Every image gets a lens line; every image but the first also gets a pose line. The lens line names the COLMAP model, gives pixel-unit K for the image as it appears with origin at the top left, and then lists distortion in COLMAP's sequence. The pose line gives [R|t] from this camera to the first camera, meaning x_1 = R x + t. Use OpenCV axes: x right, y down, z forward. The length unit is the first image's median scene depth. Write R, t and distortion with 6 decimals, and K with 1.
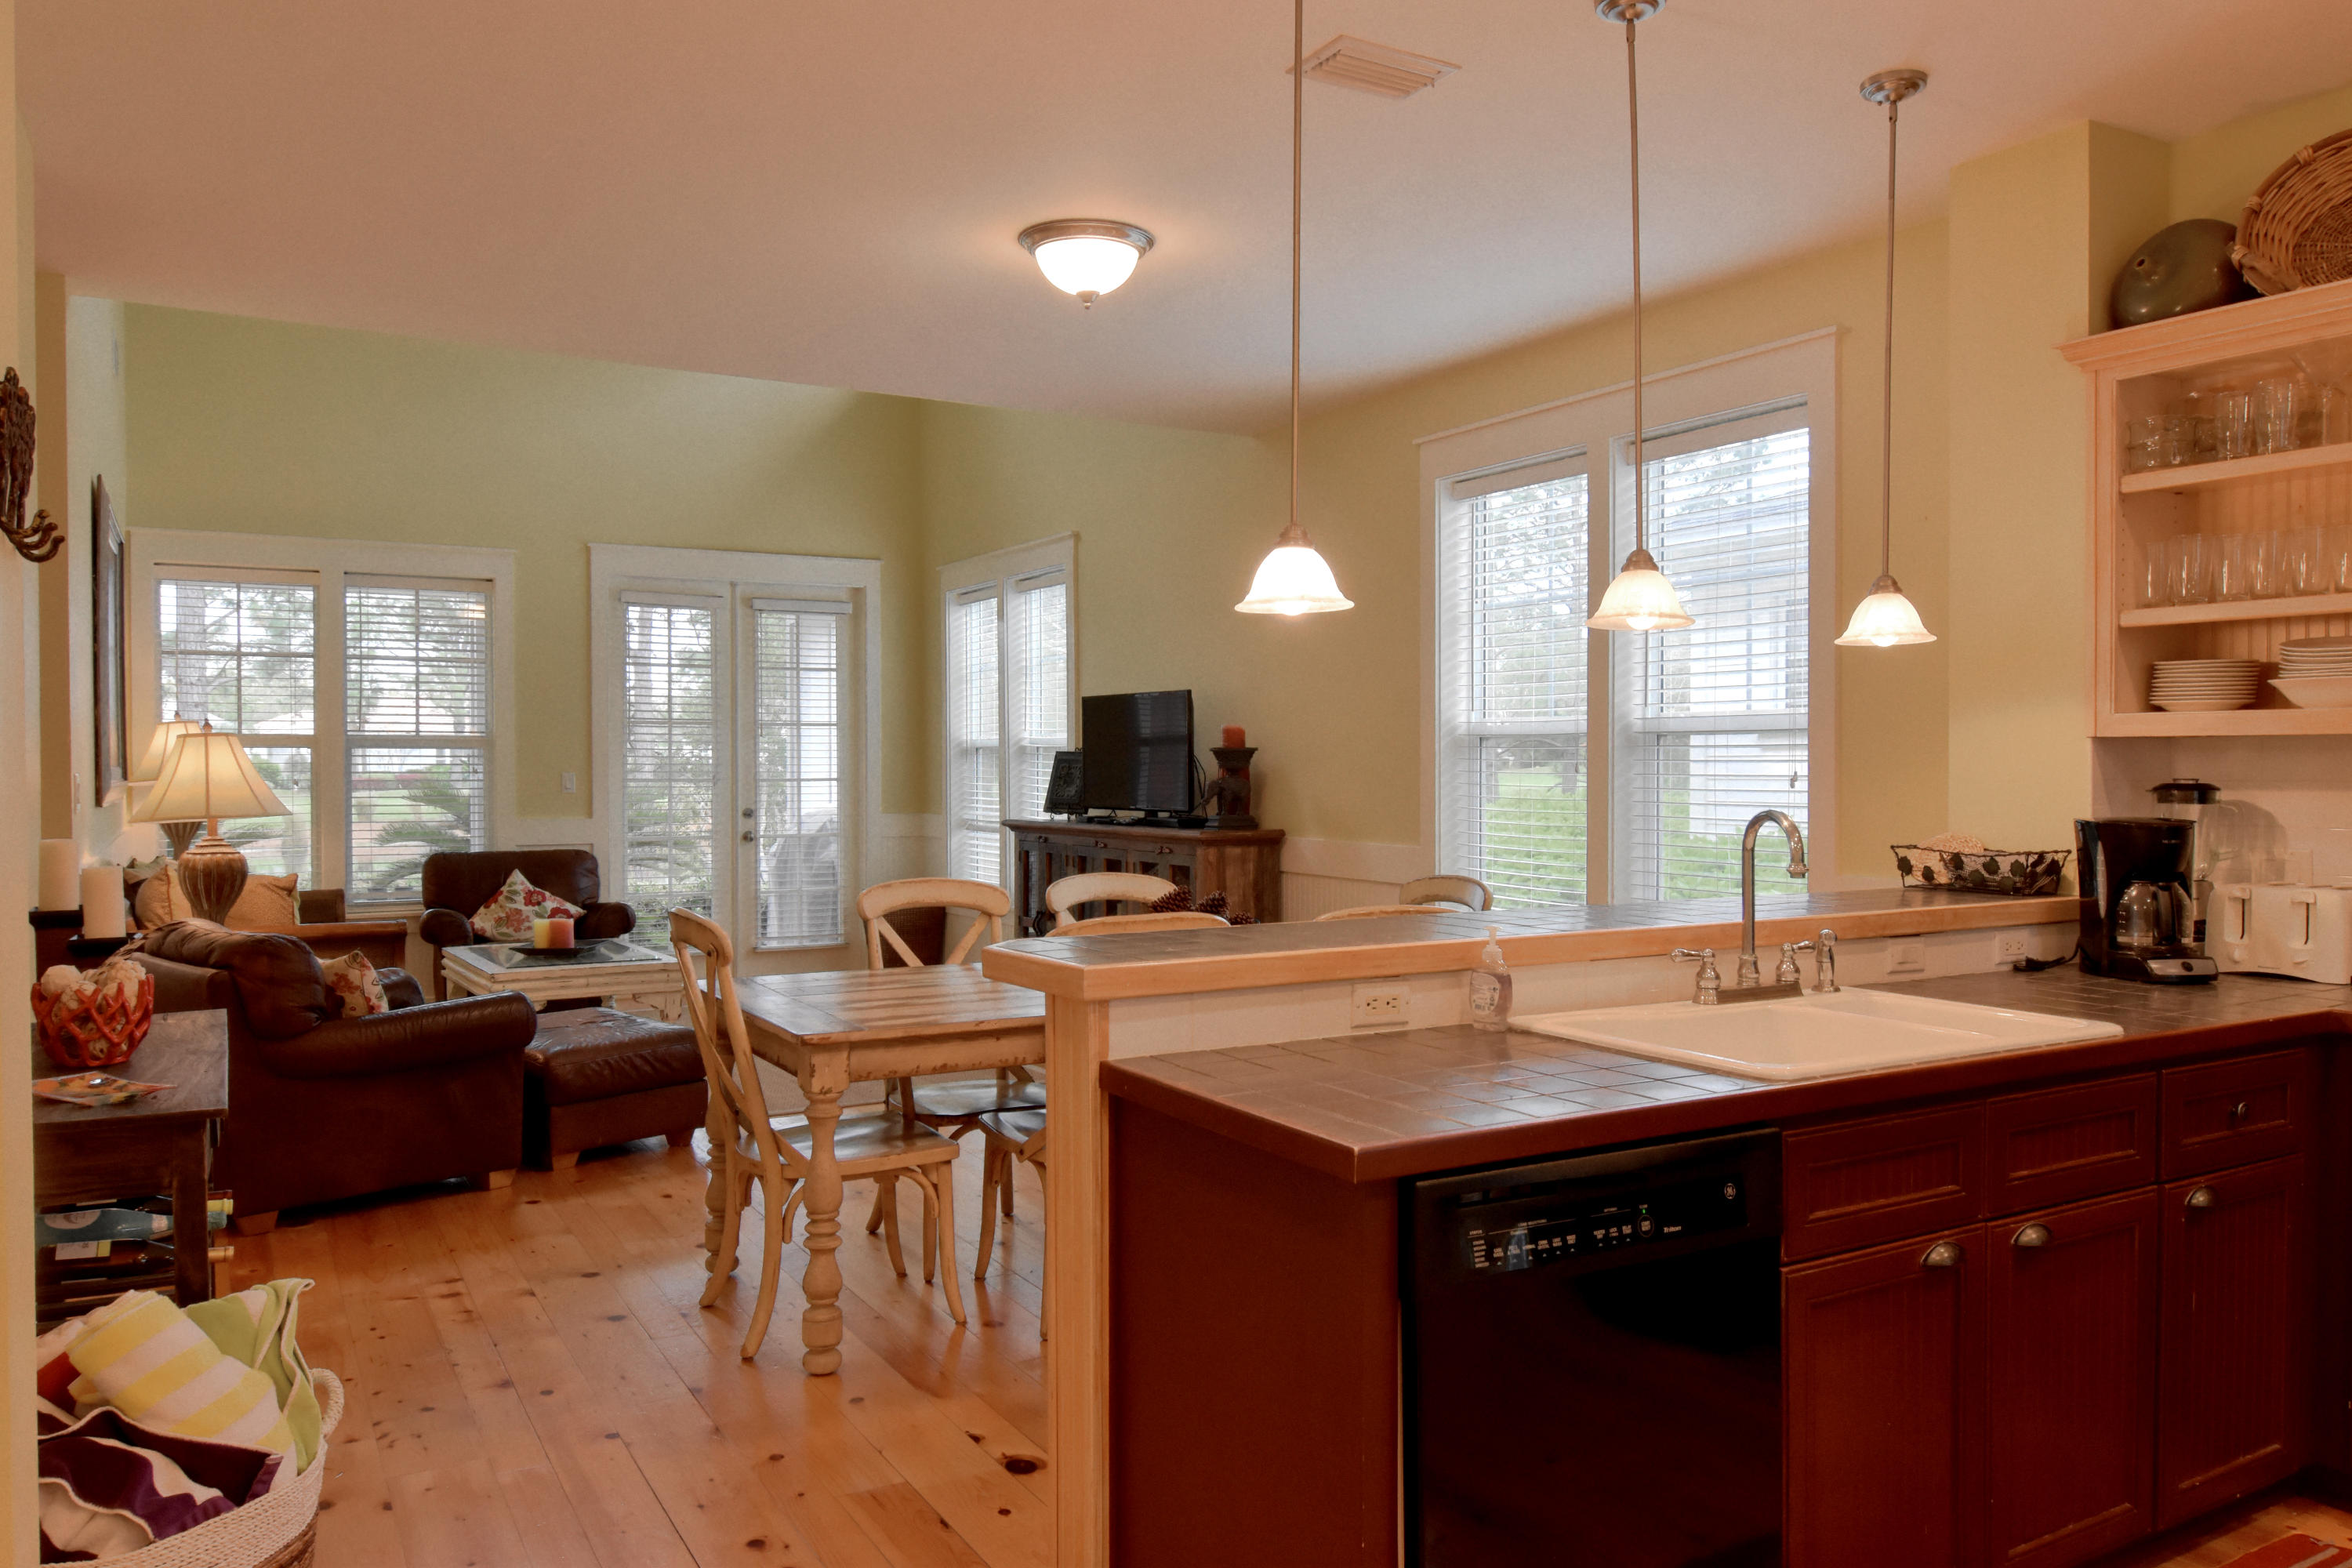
lens RADIAL K [[1648.9, 0, 1176.5], [0, 1648.9, 792.0], [0, 0, 1]] dist [0.004645, -0.004061]
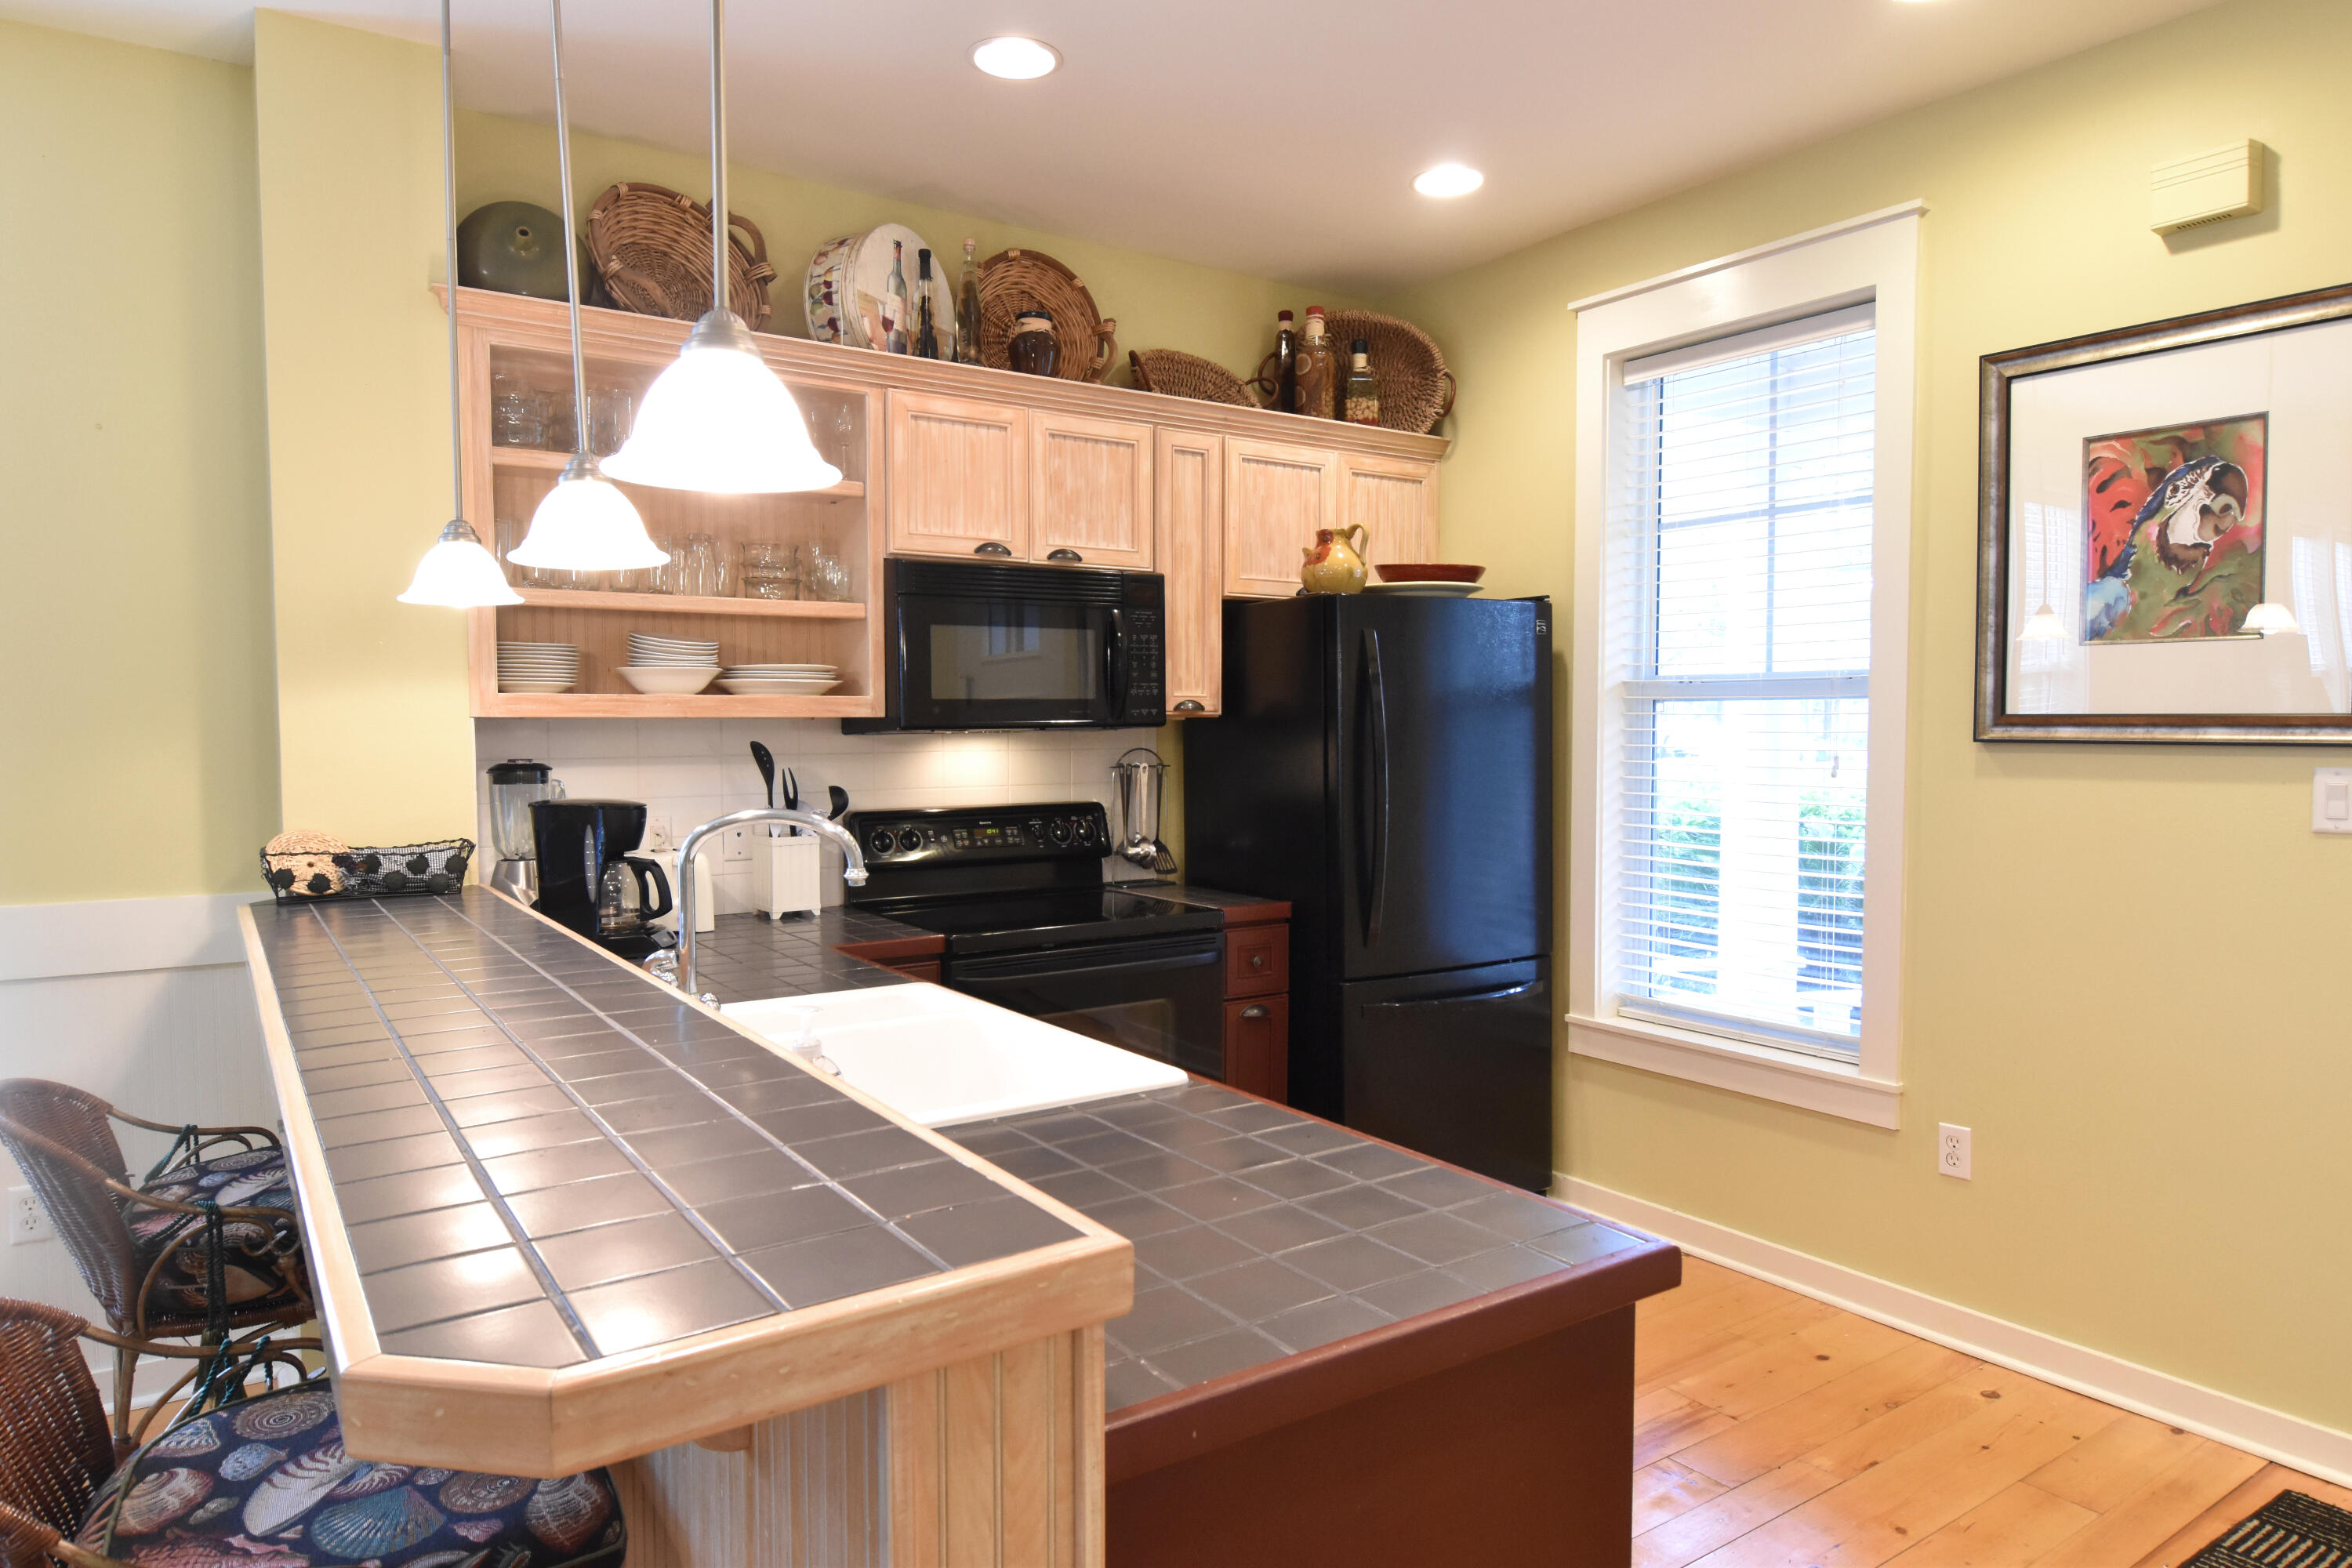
lens RADIAL K [[1426.8, 0, 1173.9], [0, 1426.8, 785.5], [0, 0, 1]] dist [-0.007268, -0.008674]
pose [[-0.071796, -0.041982, 0.996535, -0.224963], [0.020851, 0.998832, 0.043581, -0.016821], [-0.997201, 0.023907, -0.070836, 0.518034]]
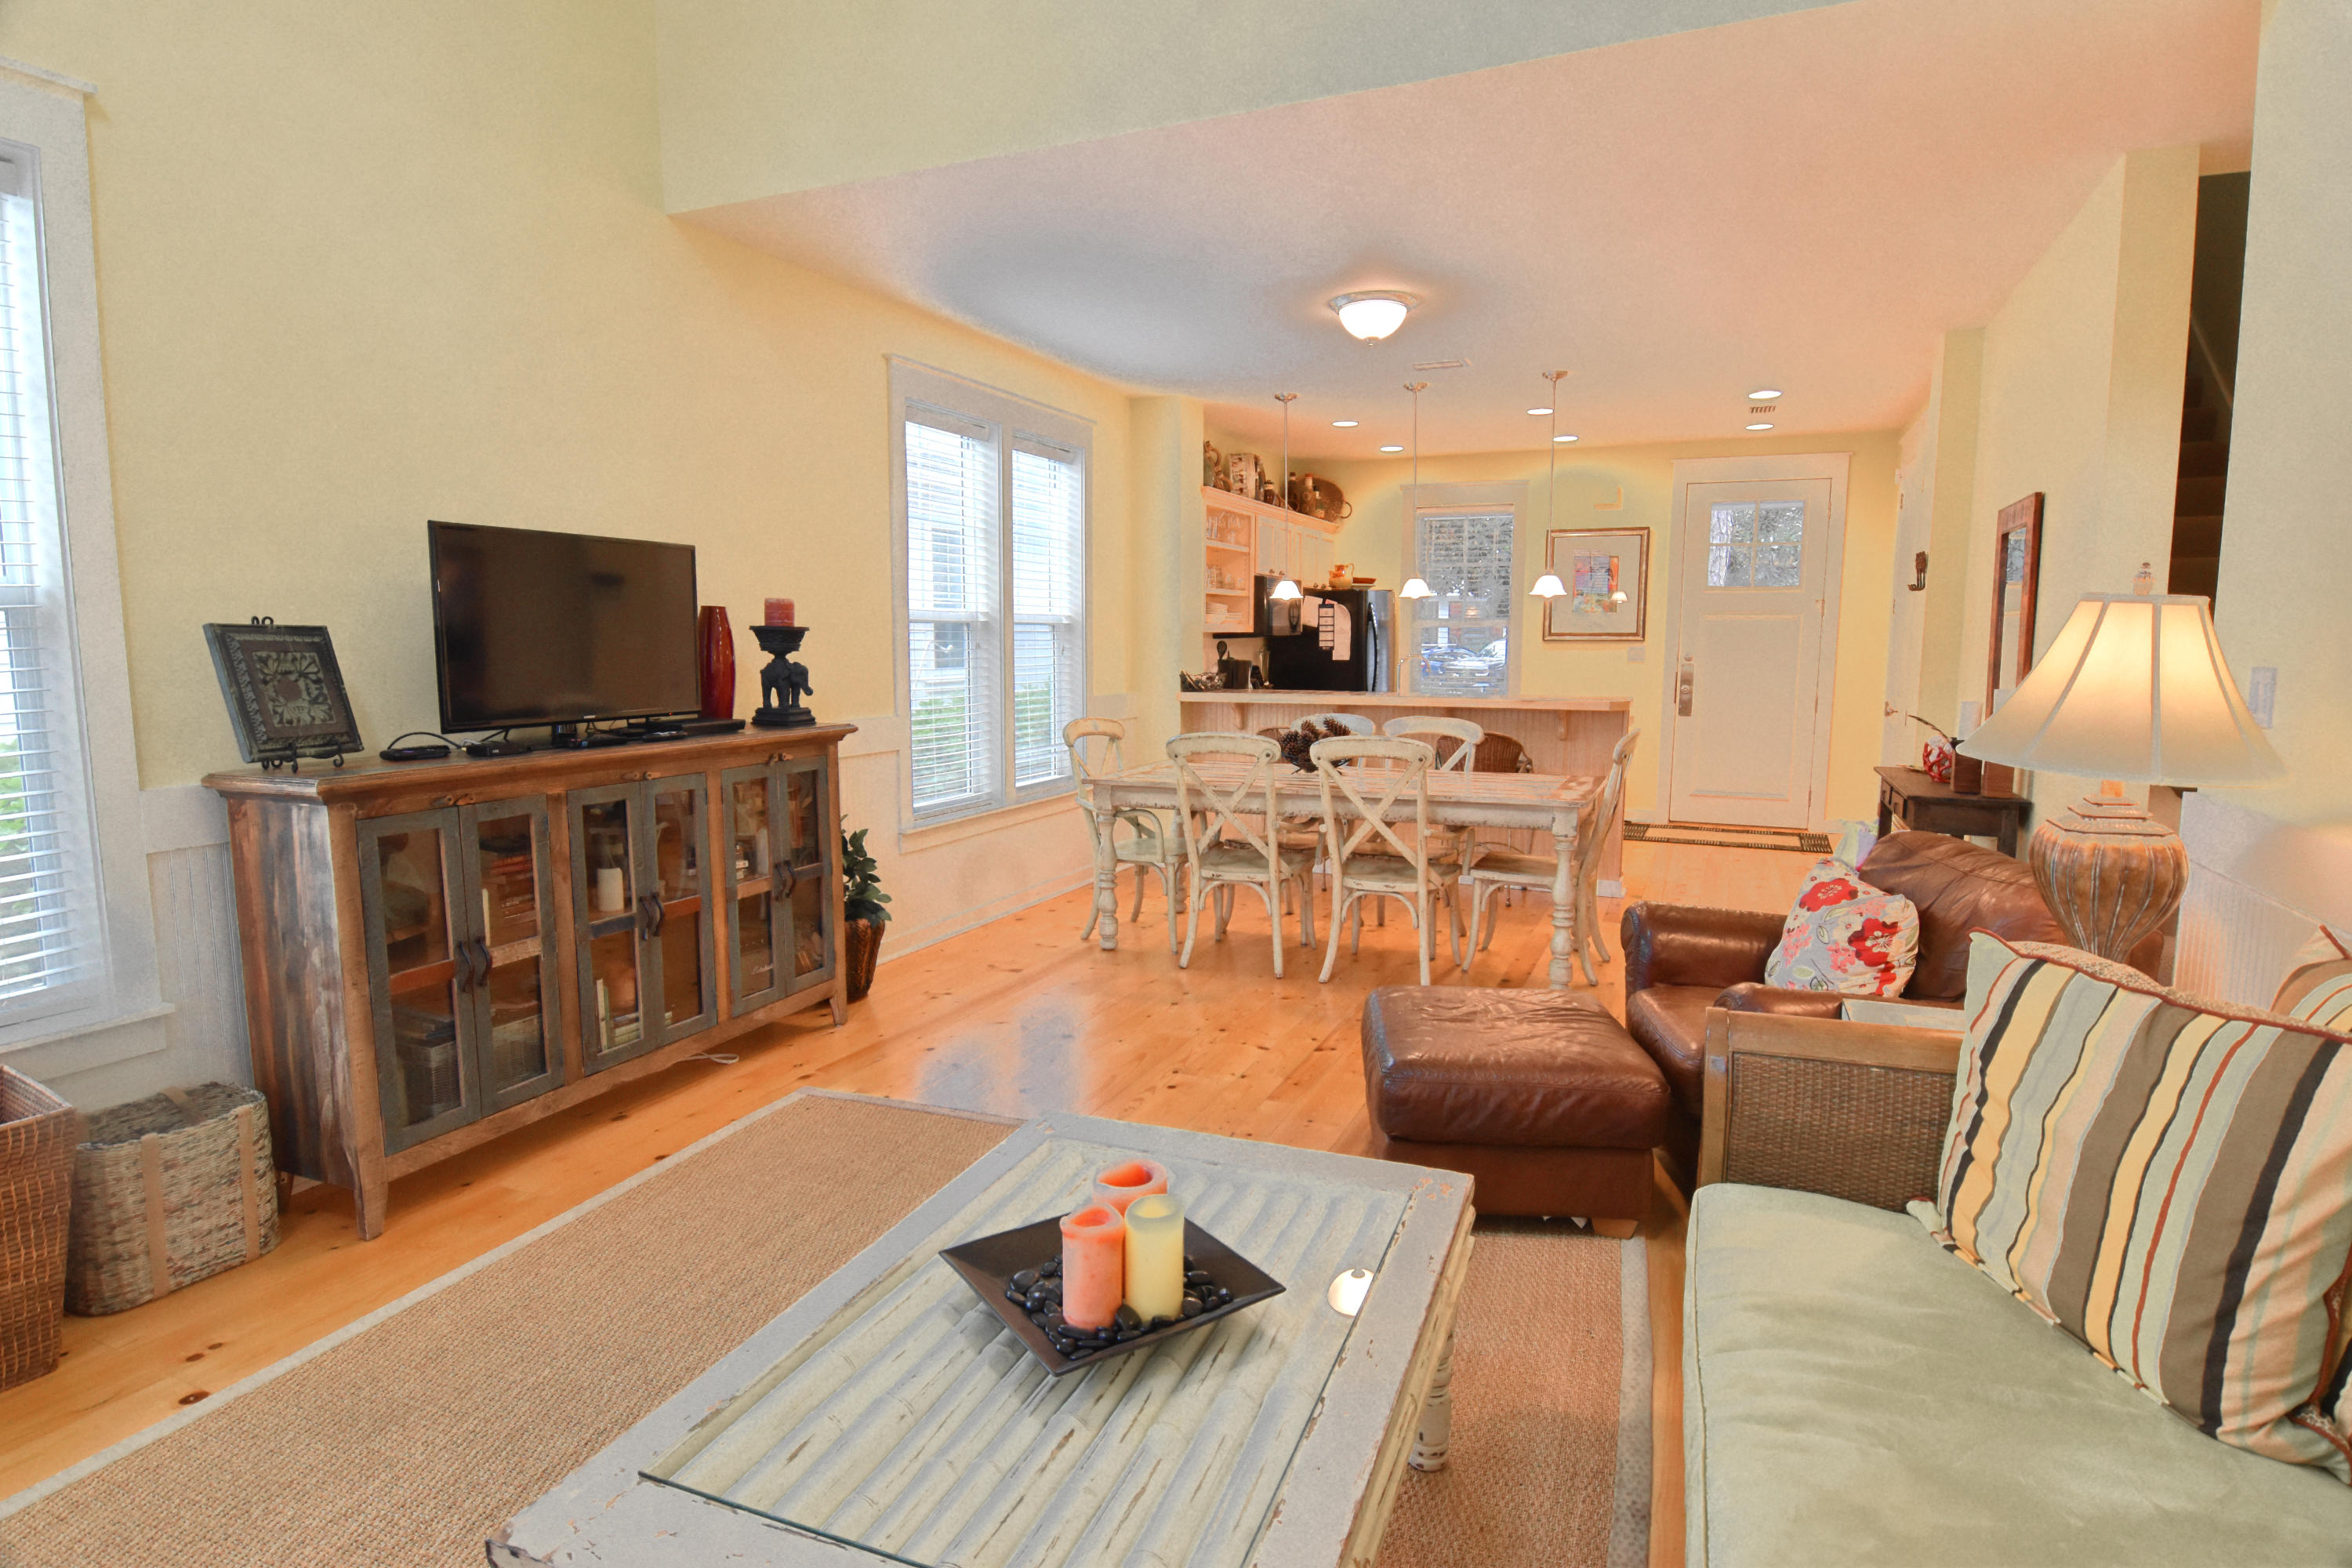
lens RADIAL K [[1234.0, 0, 1184.2], [0, 1234.0, 793.5], [0, 0, 1]] dist [-0.007513, -0.010630]
pose [[-0.597392, -0.100380, 0.795642, -0.876347], [0.015156, 0.990545, 0.136349, -0.037396], [-0.801806, 0.093513, -0.590223, 1.795001]]
